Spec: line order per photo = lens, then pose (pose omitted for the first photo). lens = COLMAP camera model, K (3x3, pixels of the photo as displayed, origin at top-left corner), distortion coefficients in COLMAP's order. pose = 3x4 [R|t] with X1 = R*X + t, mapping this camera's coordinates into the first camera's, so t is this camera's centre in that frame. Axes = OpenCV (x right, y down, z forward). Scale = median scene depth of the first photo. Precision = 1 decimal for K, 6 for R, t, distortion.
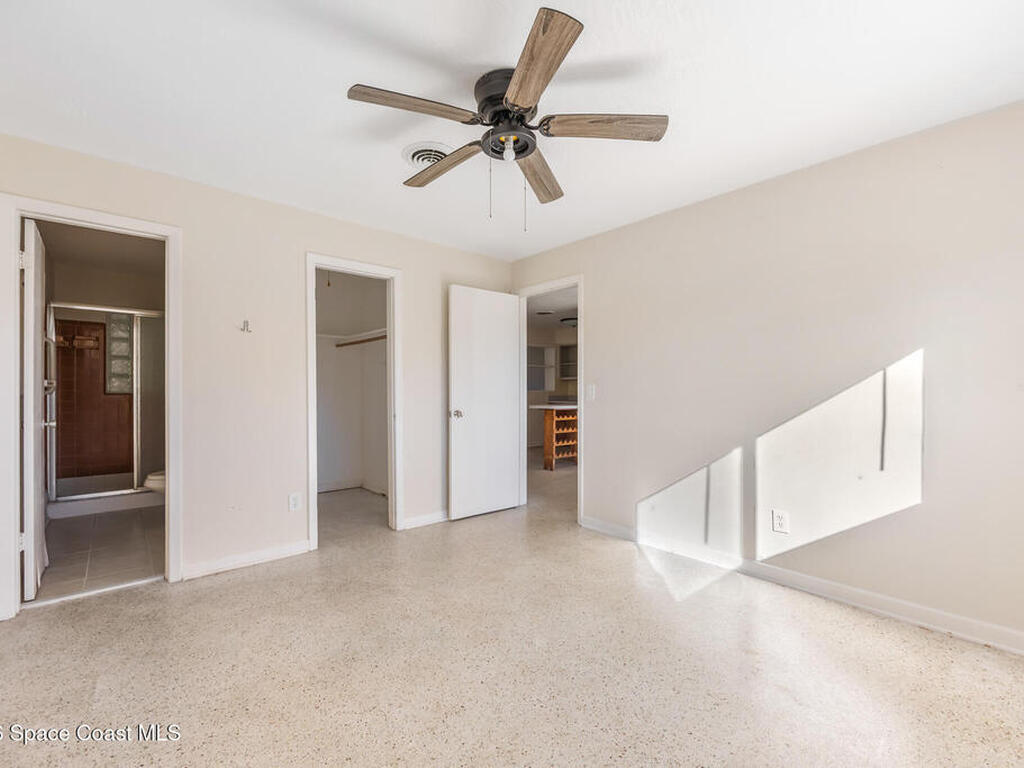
lens RADIAL K [[446.2, 0, 512.0], [0, 446.2, 384.0], [0, 0, 1]] dist [-0.000712, -0.000593]
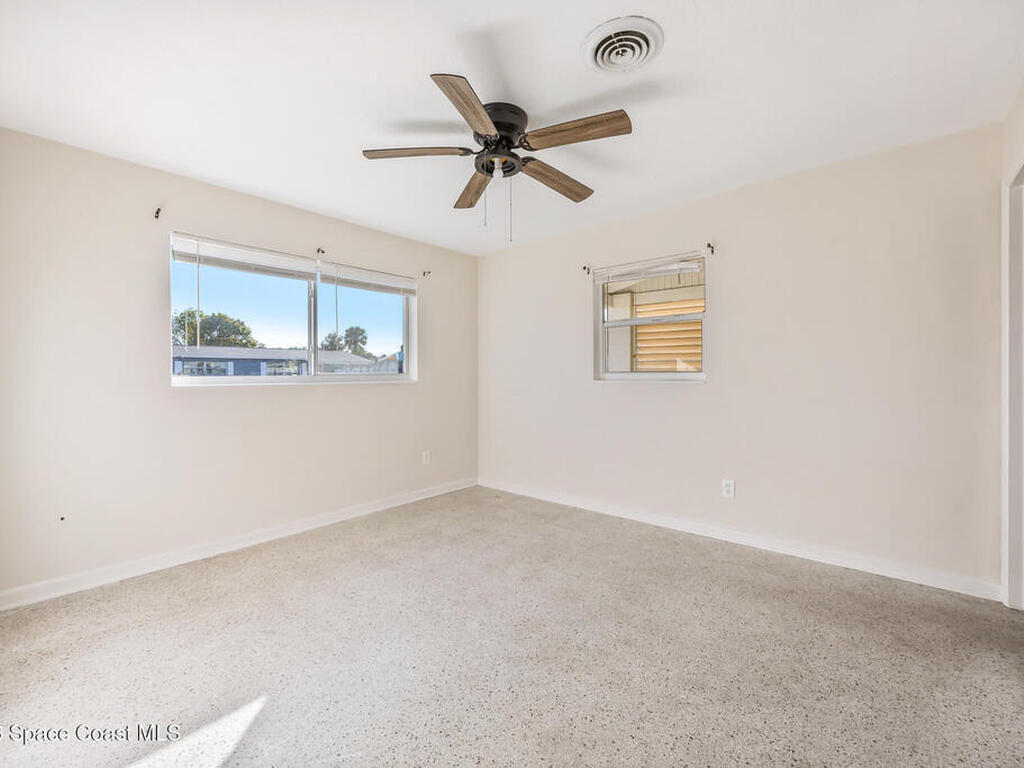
lens RADIAL K [[446.2, 0, 512.0], [0, 446.2, 384.0], [0, 0, 1]] dist [-0.000712, -0.000593]
pose [[-0.991869, 0.005584, -0.127143, 0.096633], [0.005024, 0.999976, 0.004724, 0.020412], [0.127166, 0.004047, -0.991873, 1.958085]]
